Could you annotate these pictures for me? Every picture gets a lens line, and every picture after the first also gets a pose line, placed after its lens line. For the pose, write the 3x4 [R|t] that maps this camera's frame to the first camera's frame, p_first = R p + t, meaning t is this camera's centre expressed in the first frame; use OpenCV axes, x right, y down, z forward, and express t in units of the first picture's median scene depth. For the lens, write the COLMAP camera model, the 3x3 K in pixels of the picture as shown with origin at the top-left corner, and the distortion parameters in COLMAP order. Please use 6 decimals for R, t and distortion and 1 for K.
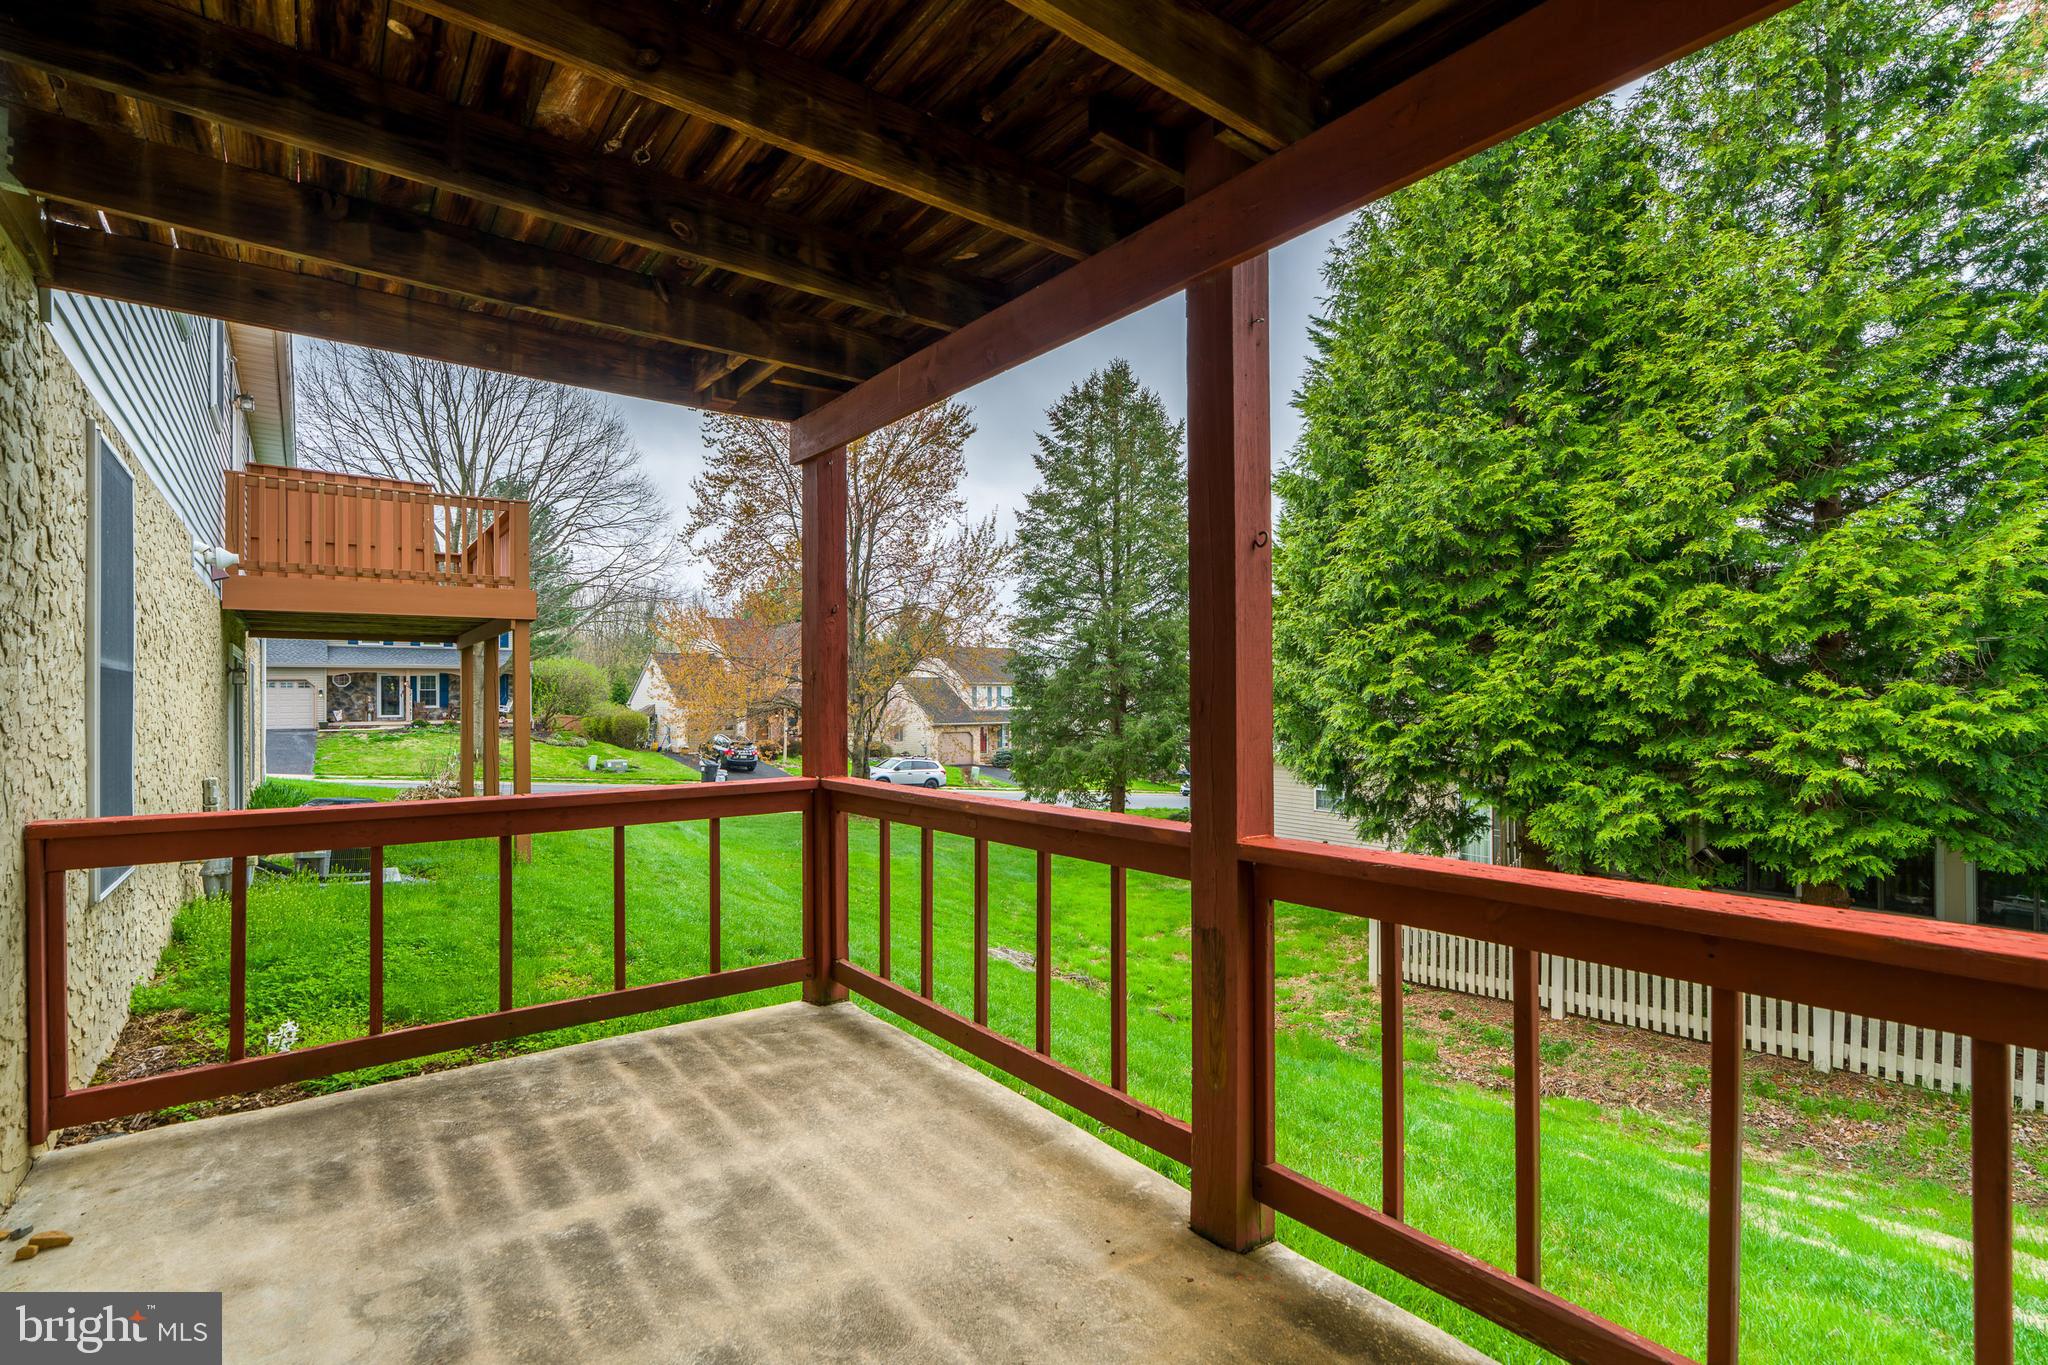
lens RADIAL K [[937.0, 0, 1014.9], [0, 937.0, 690.7], [0, 0, 1]] dist [-0.005513, 0.001639]
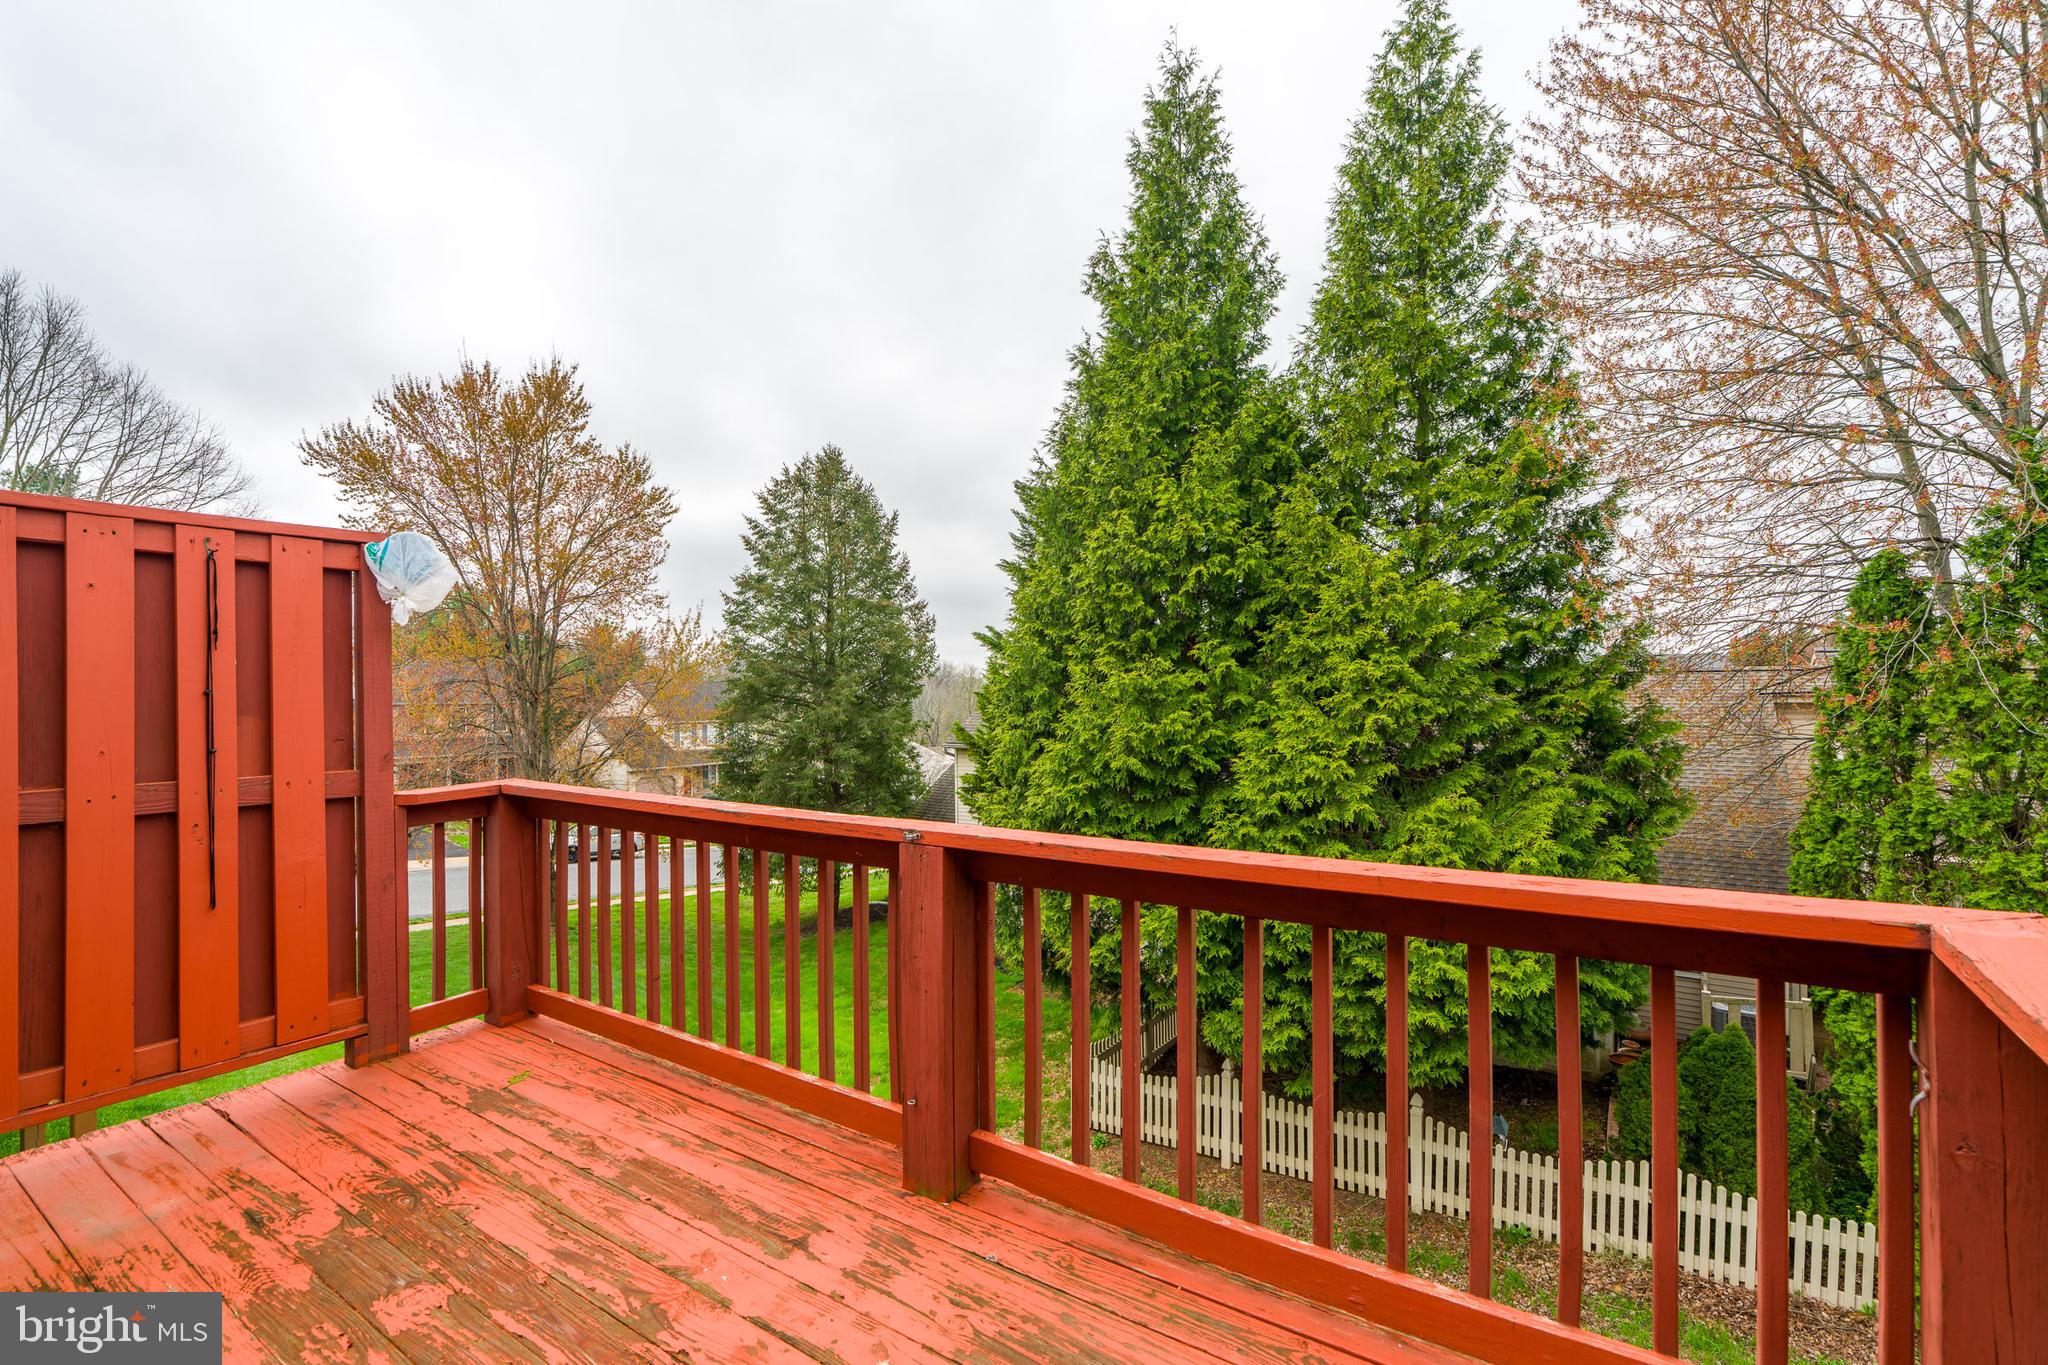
lens RADIAL K [[937.0, 0, 1023.3], [0, 937.0, 683.8], [0, 0, 1]] dist [-0.005513, 0.001639]
pose [[0.951693, -0.004943, 0.307011, -0.003303], [0.004050, 0.999986, 0.003546, -0.266331], [-0.307025, -0.002131, 0.951699, -0.010530]]
